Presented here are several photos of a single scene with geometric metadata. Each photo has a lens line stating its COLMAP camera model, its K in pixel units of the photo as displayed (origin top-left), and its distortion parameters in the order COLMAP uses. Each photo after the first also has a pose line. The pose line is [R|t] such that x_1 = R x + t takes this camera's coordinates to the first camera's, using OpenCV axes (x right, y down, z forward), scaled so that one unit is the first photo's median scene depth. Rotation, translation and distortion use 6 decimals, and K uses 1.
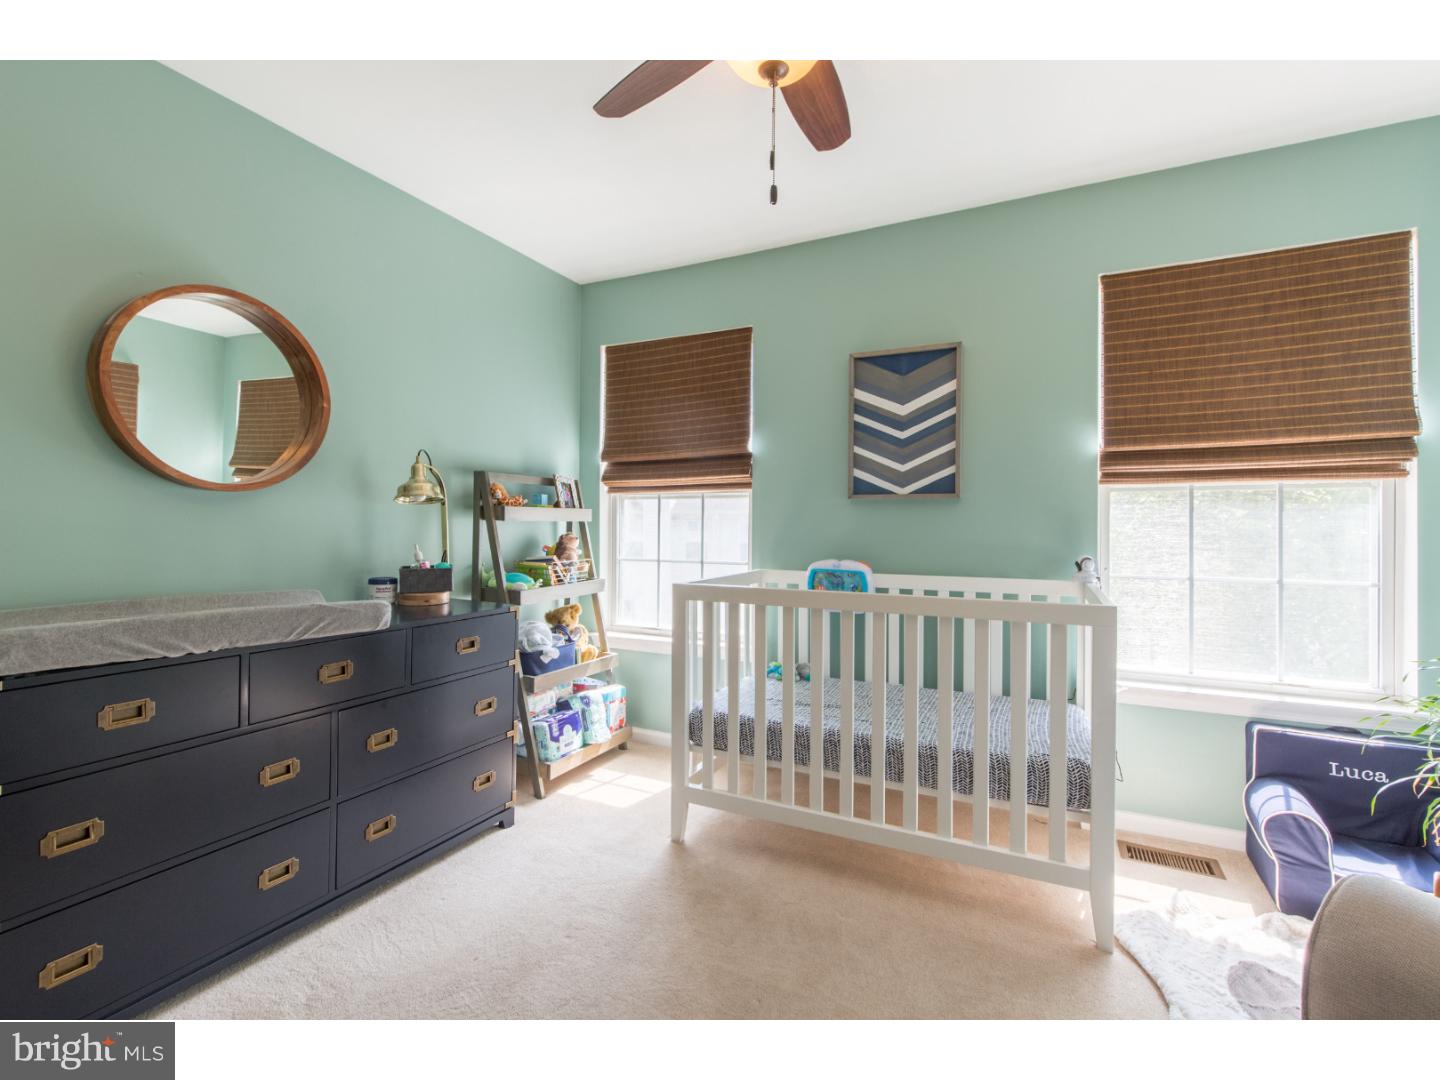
lens RADIAL K [[646.5, 0, 719.9], [0, 646.5, 530.0], [0, 0, 1]] dist [-0.001172, -0.000505]
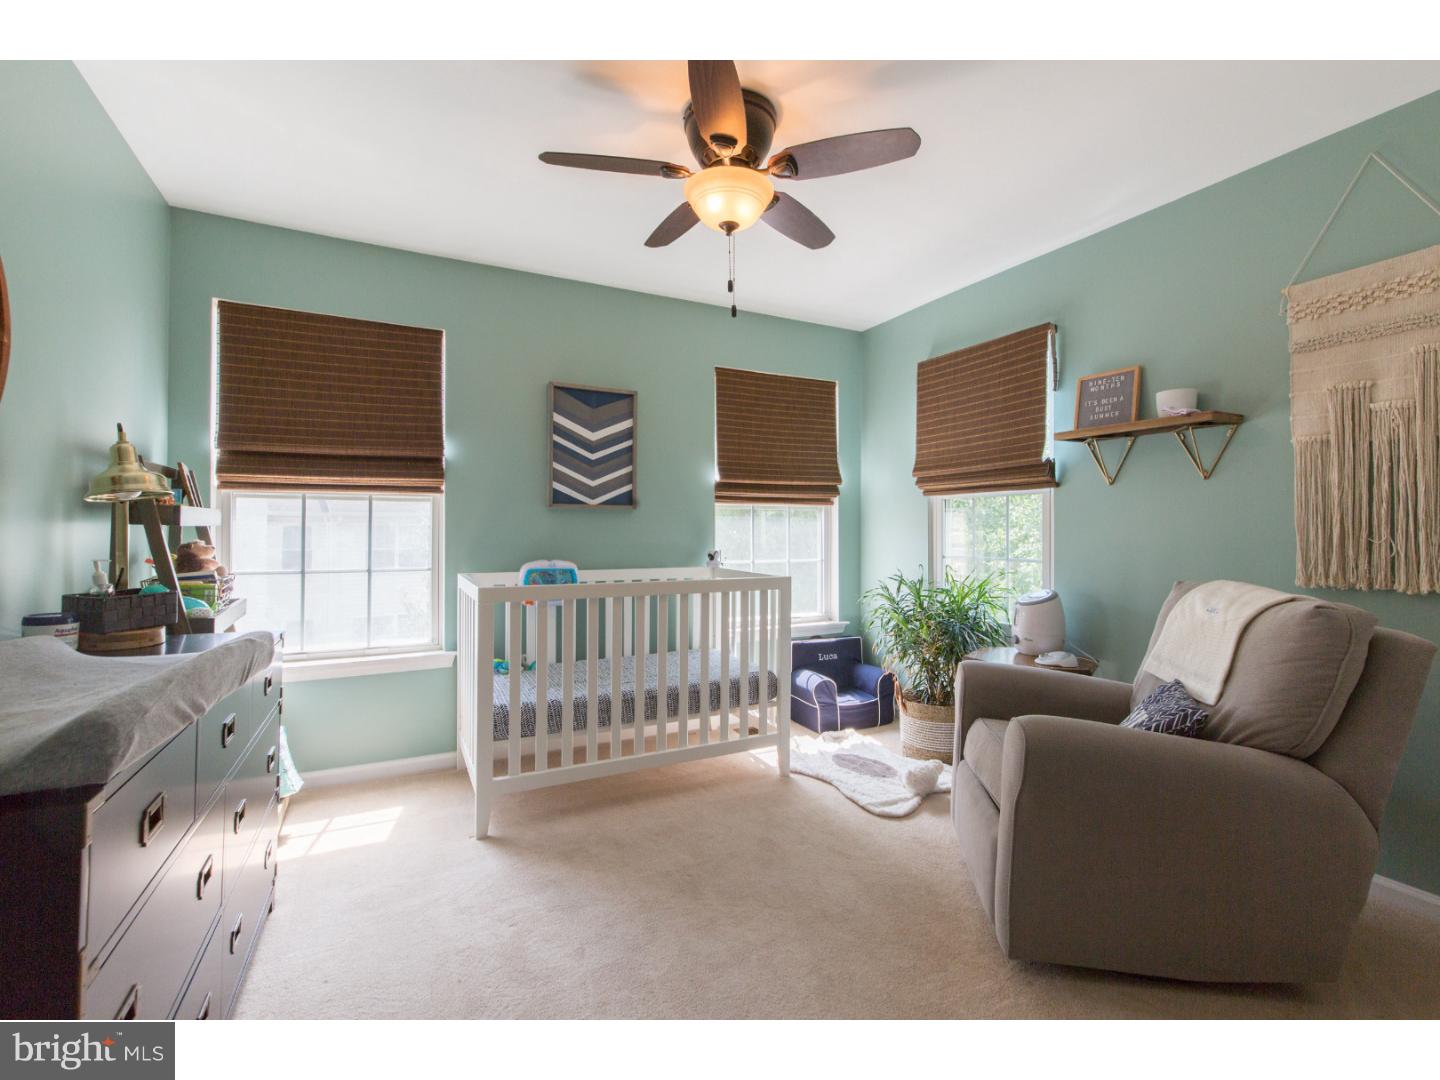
lens RADIAL K [[646.5, 0, 718.2], [0, 646.5, 533.3], [0, 0, 1]] dist [-0.001172, -0.000505]
pose [[0.599095, -0.007759, 0.800641, -0.572098], [0.004008, 0.999970, 0.006692, -0.008036], [-0.800668, -0.000800, 0.599108, 0.069281]]
